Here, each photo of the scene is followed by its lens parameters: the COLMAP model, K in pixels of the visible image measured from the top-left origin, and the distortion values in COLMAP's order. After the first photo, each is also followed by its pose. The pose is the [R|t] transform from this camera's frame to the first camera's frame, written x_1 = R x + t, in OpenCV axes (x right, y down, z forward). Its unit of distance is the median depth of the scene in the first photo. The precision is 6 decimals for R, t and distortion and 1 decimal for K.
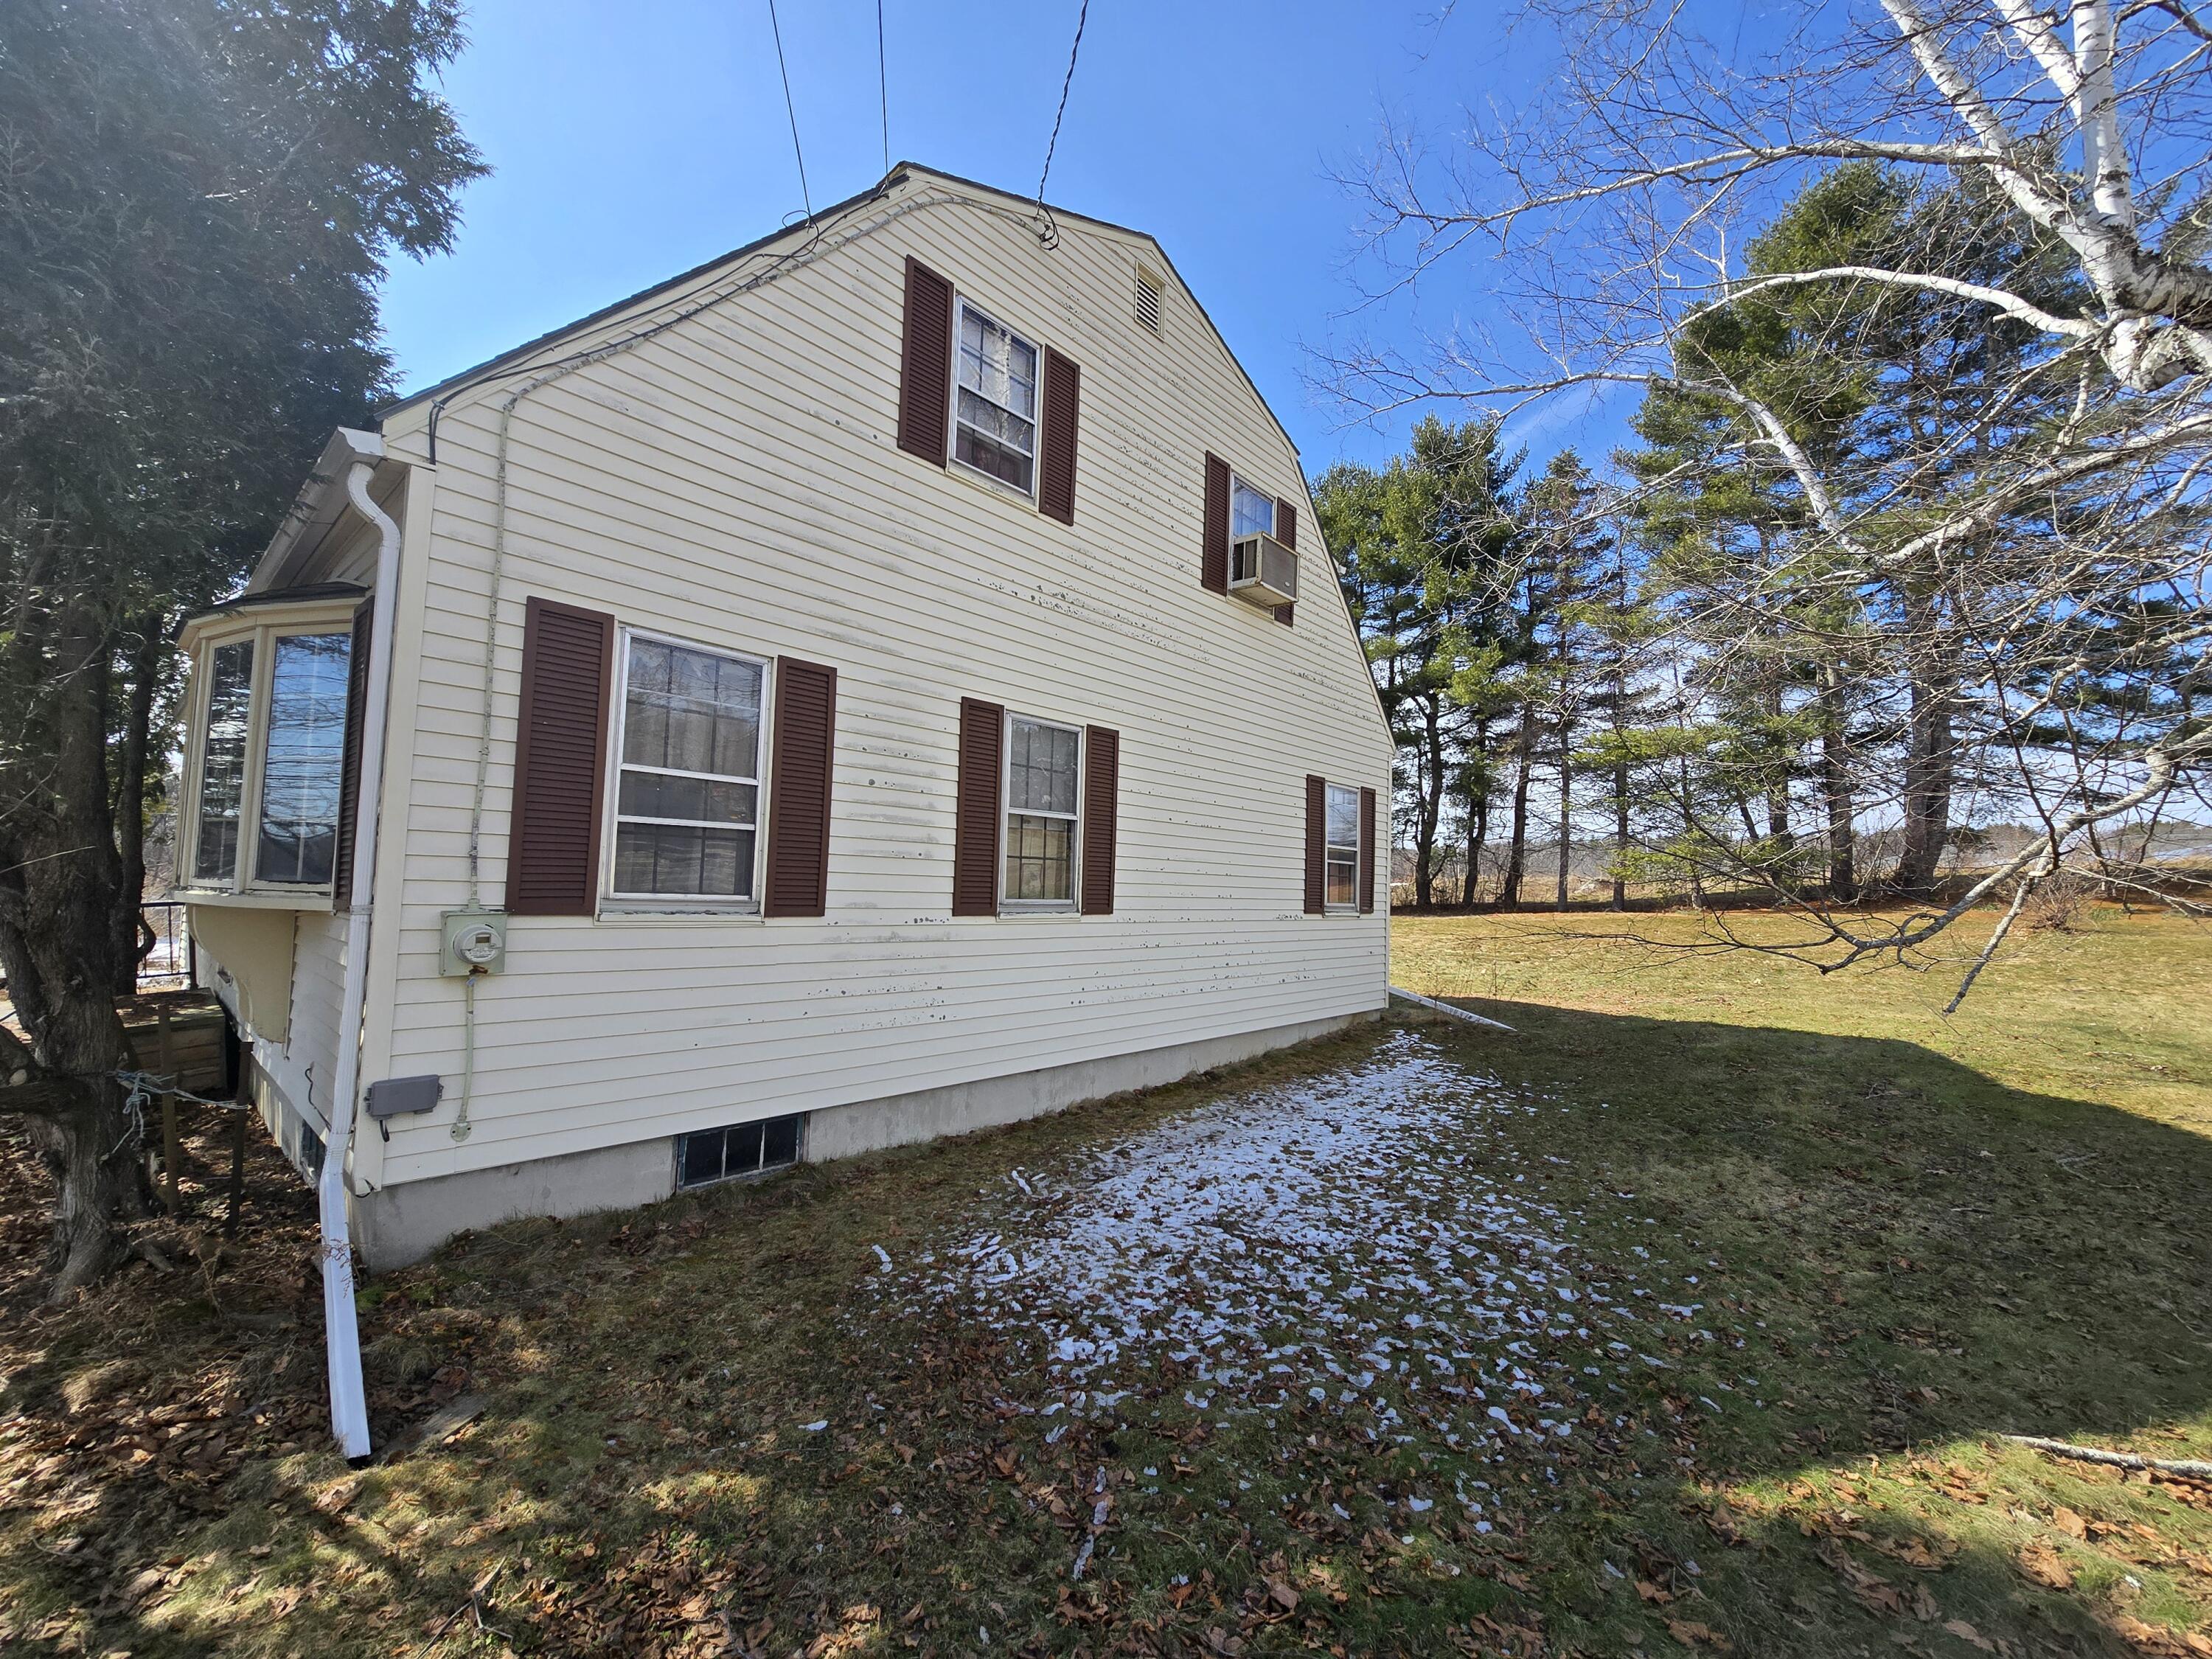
lens RADIAL K [[912.9, 0, 1117.9], [0, 912.9, 836.0], [0, 0, 1]] dist [-0.001774, 0.001120]
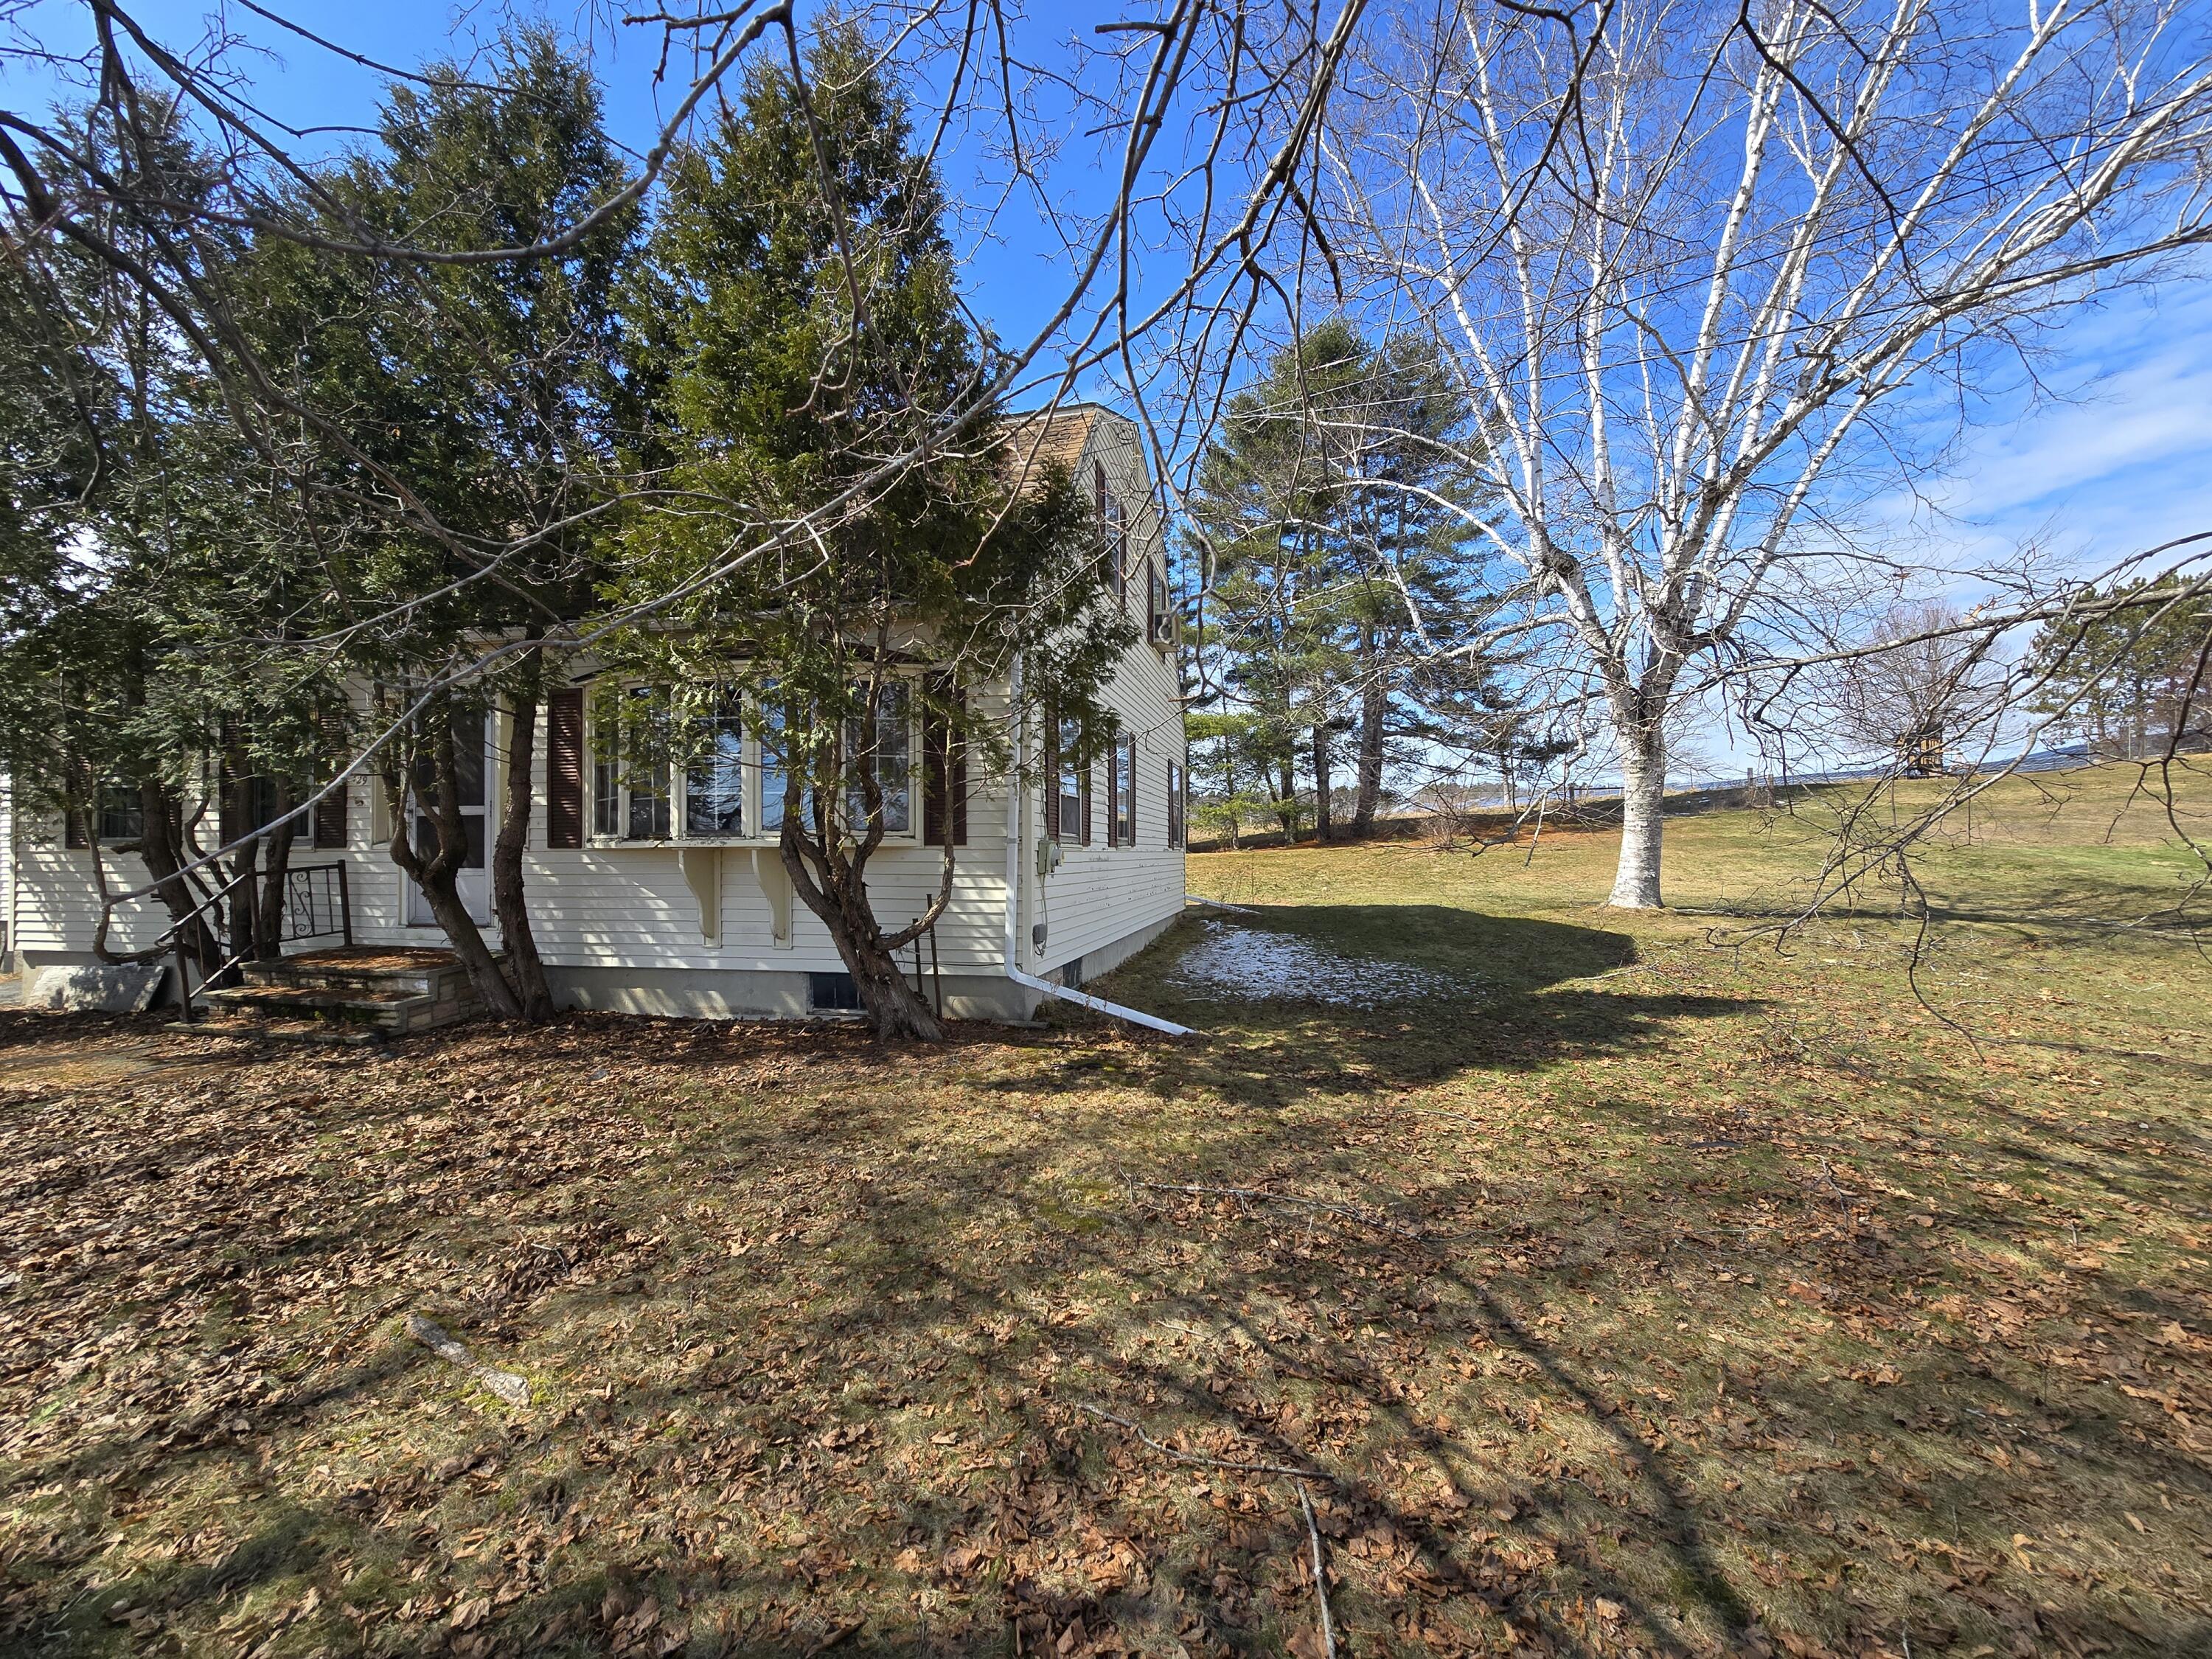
lens RADIAL K [[909.1, 0, 1117.2], [0, 909.1, 833.6], [0, 0, 1]] dist [0.001632, -0.001319]
pose [[0.872936, -0.022302, 0.487325, -0.185078], [0.000208, 0.998971, 0.045344, -0.003320], [-0.487835, -0.039480, 0.872043, -0.094691]]
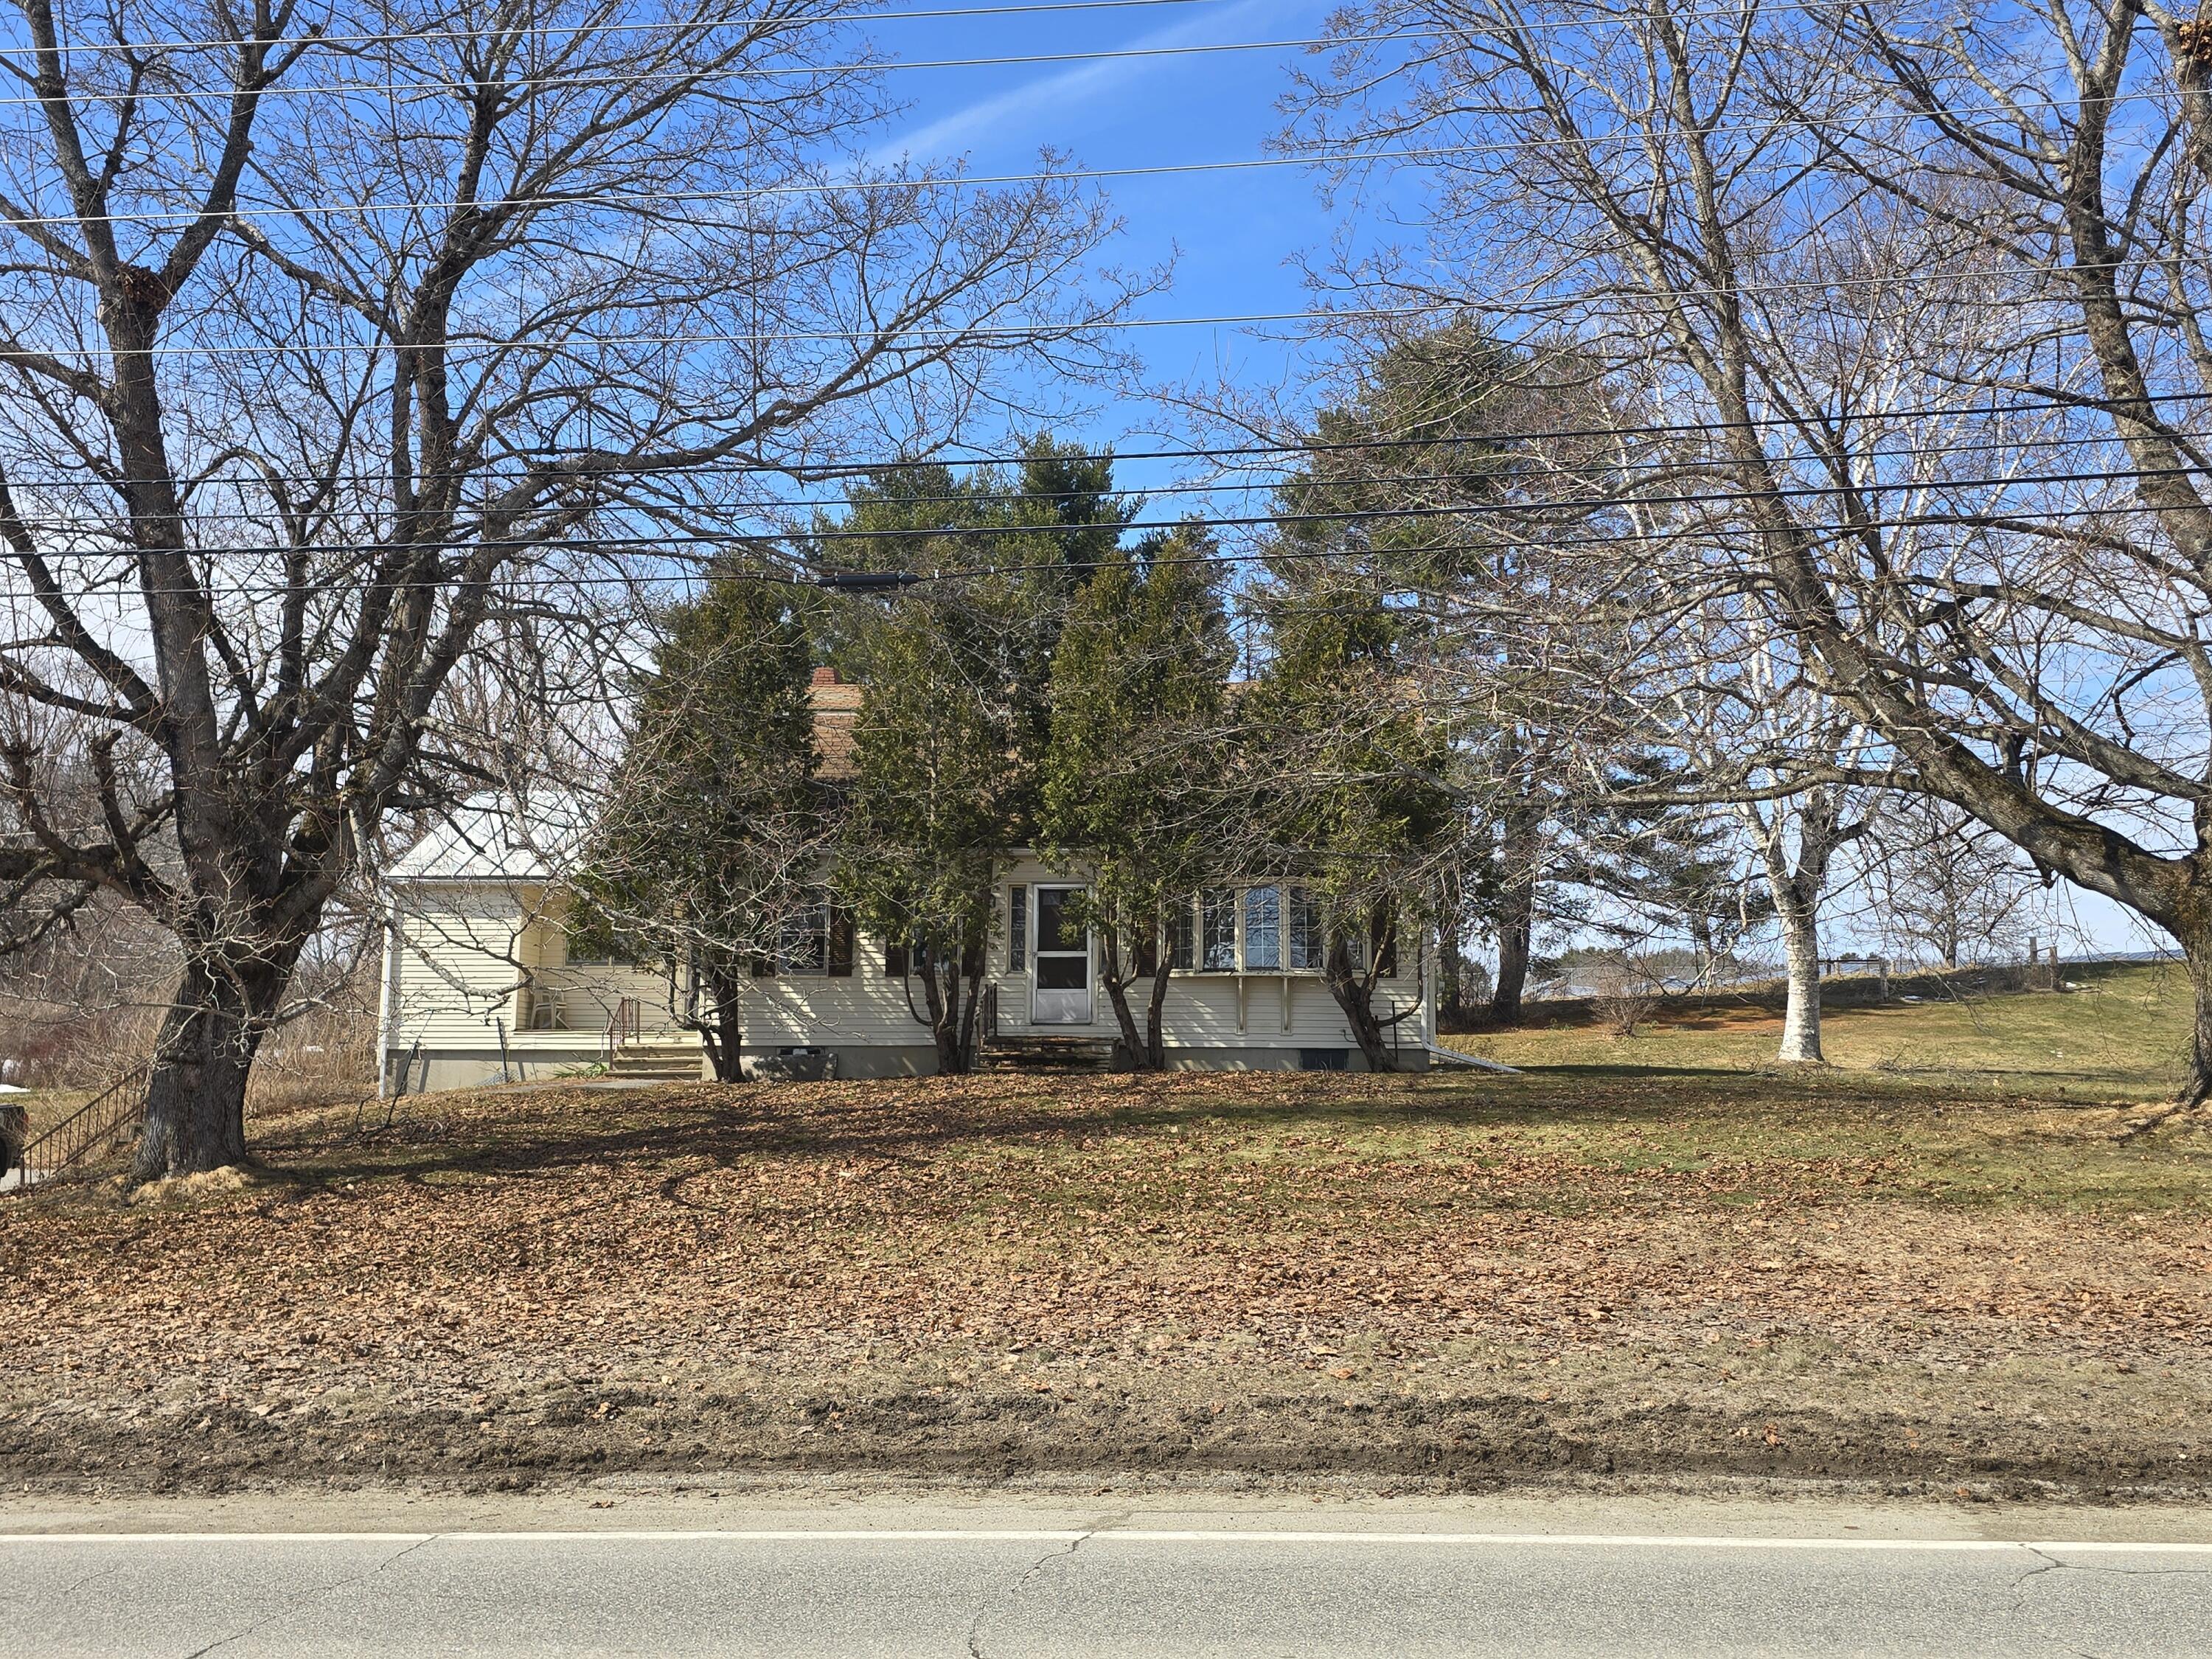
lens RADIAL K [[1973.4, 0, 1109.1], [0, 1973.4, 825.7], [0, 0, 1]] dist [0.090564, -0.000377]
pose [[0.816422, 0.053159, 0.575003, -0.723906], [-0.017296, 0.997558, -0.067667, 0.003656], [-0.577196, 0.045299, 0.815348, -0.533953]]
